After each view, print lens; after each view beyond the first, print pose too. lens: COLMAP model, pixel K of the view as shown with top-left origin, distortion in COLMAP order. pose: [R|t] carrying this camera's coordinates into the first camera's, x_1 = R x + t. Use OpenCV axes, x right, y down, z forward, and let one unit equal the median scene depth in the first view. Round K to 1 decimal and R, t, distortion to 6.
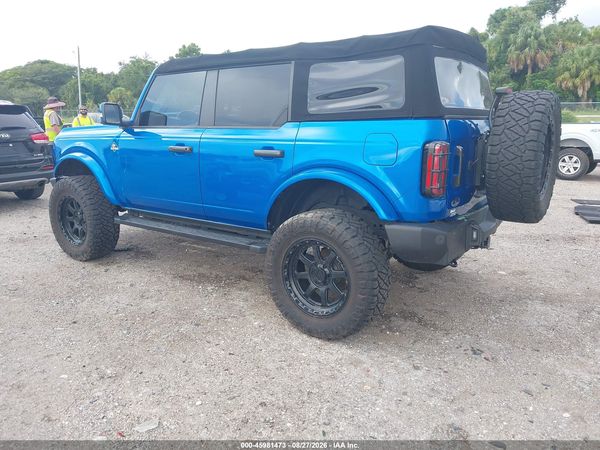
lens RADIAL K [[478.2, 0, 299.1], [0, 478.2, 225.8], [0, 0, 1]] dist [0.000436, 0.002147]
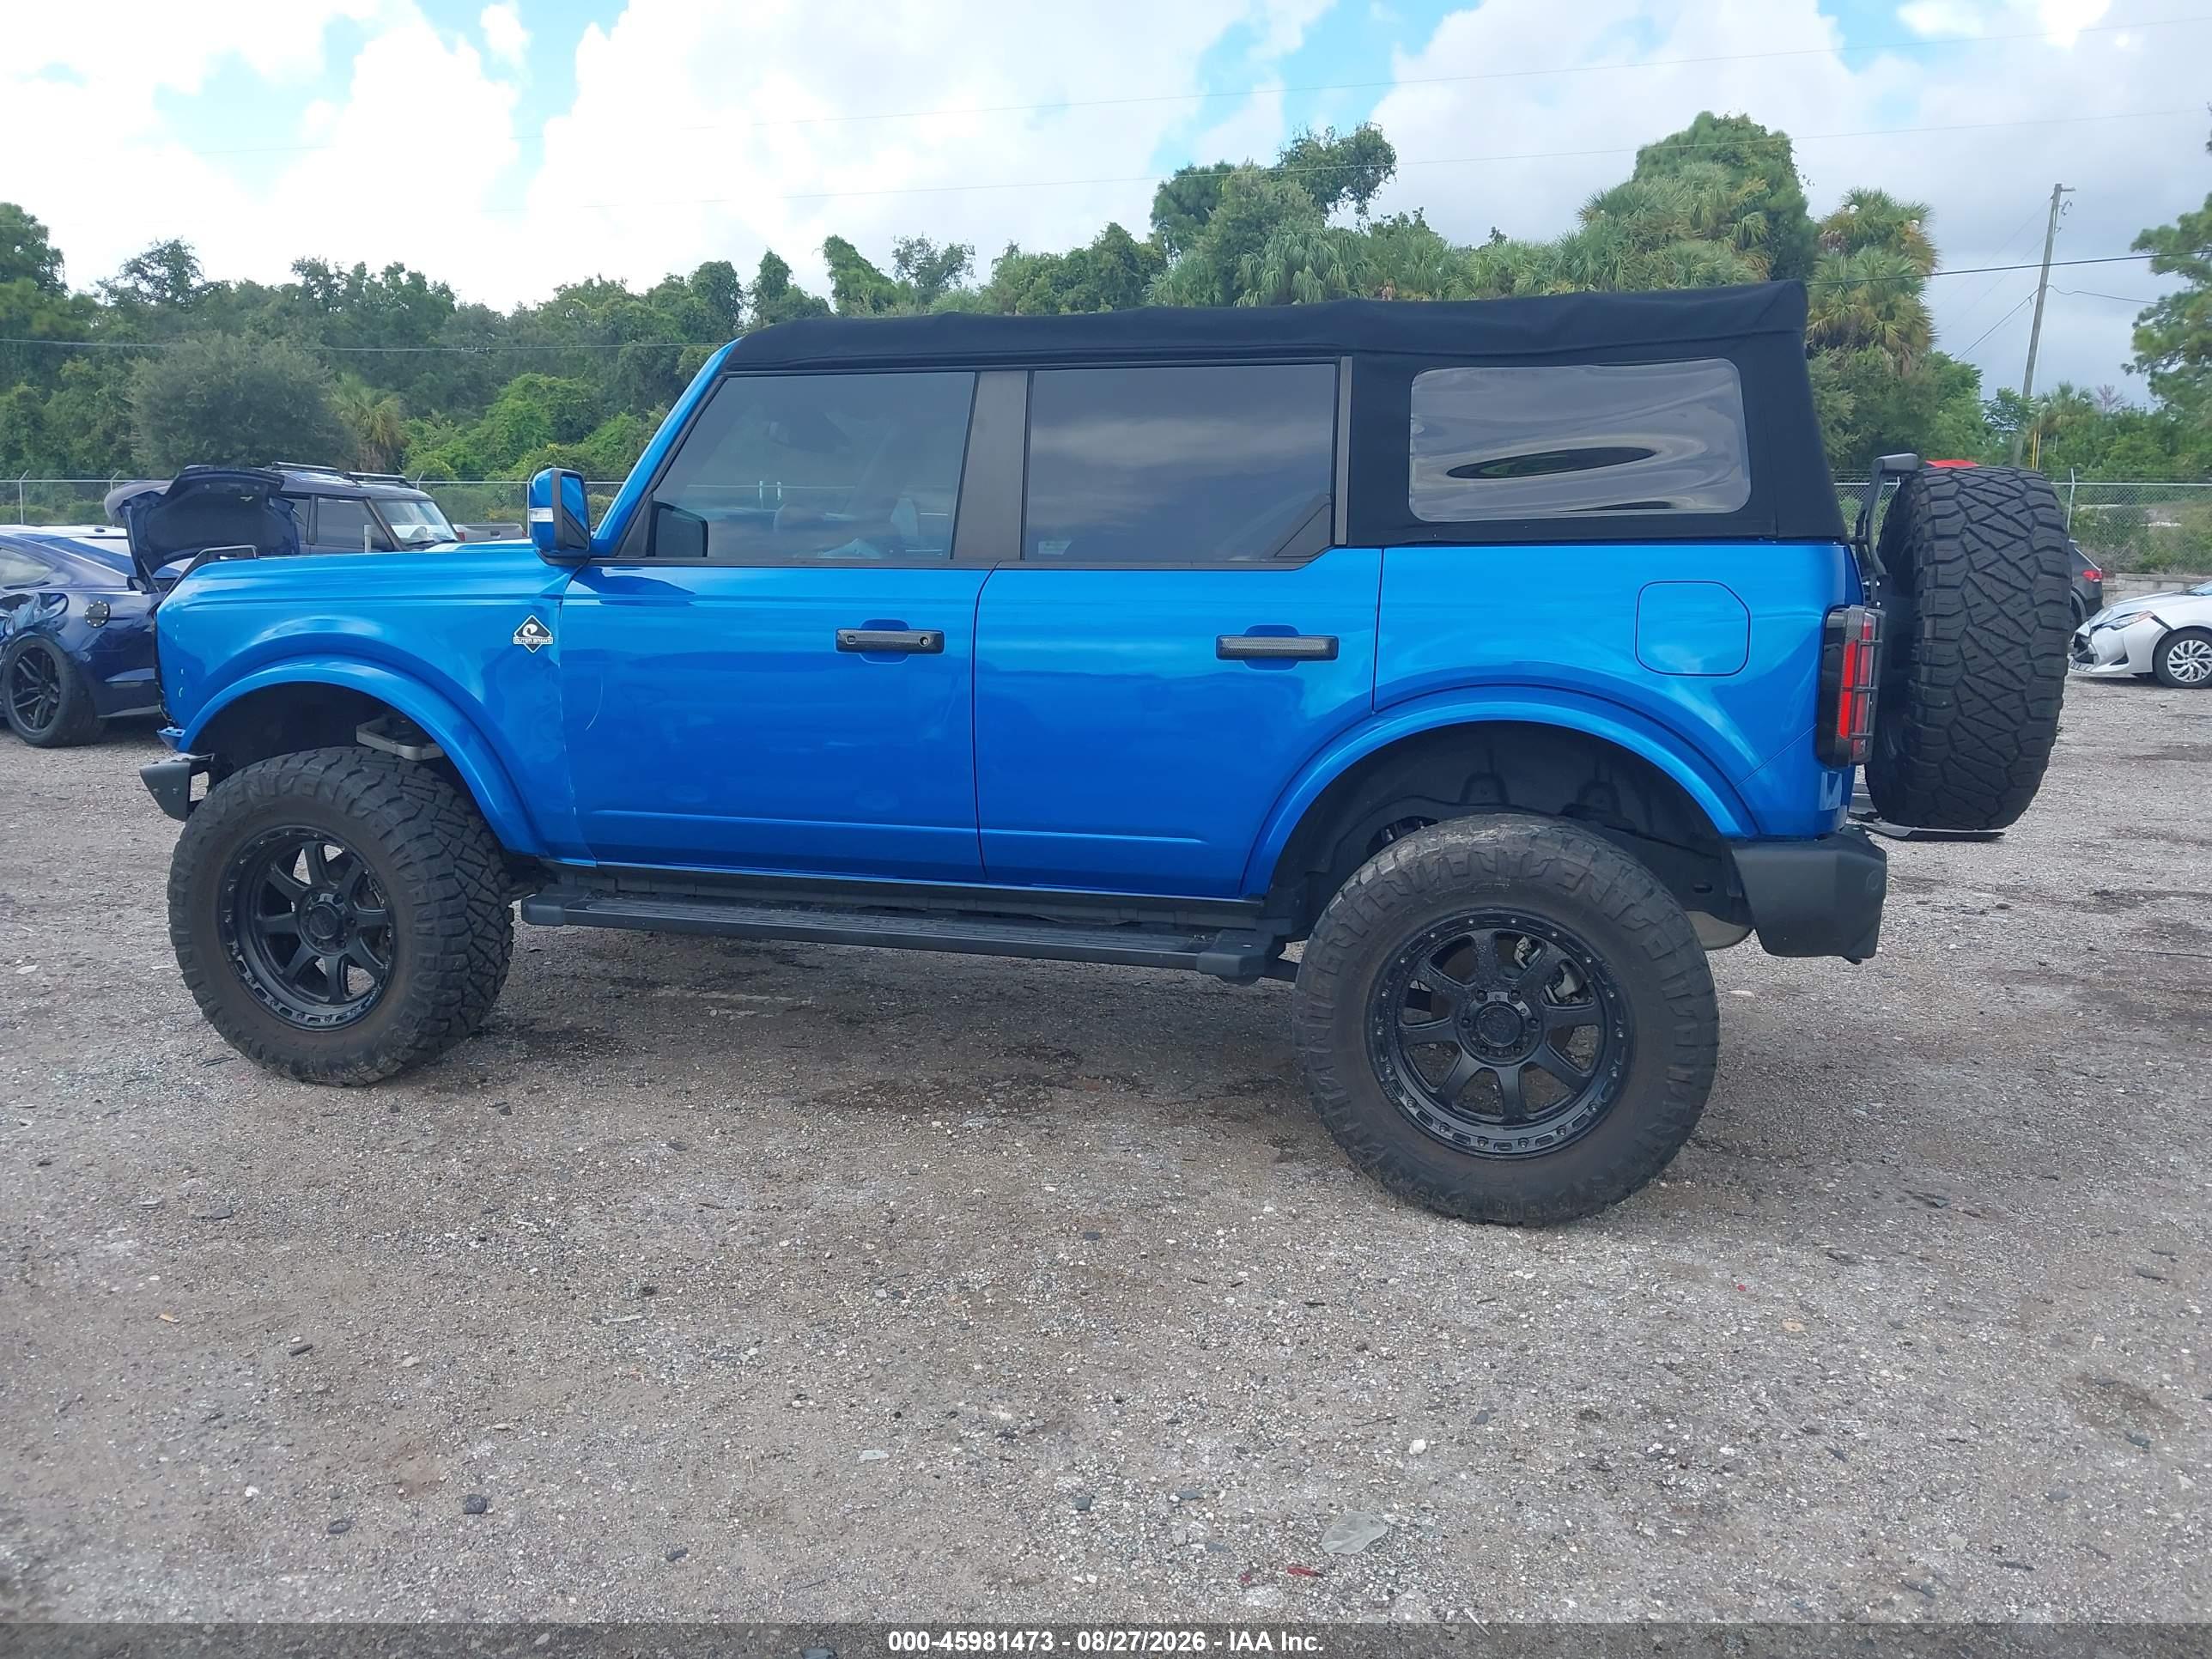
lens RADIAL K [[1762.9, 0, 1119.6], [0, 1762.9, 840.7], [0, 0, 1]] dist [0.000436, 0.002147]
pose [[0.936207, -0.052424, 0.347518, -0.525011], [0.067525, 0.997221, -0.031477, 0.000625], [-0.344902, 0.052935, 0.937145, -0.018790]]
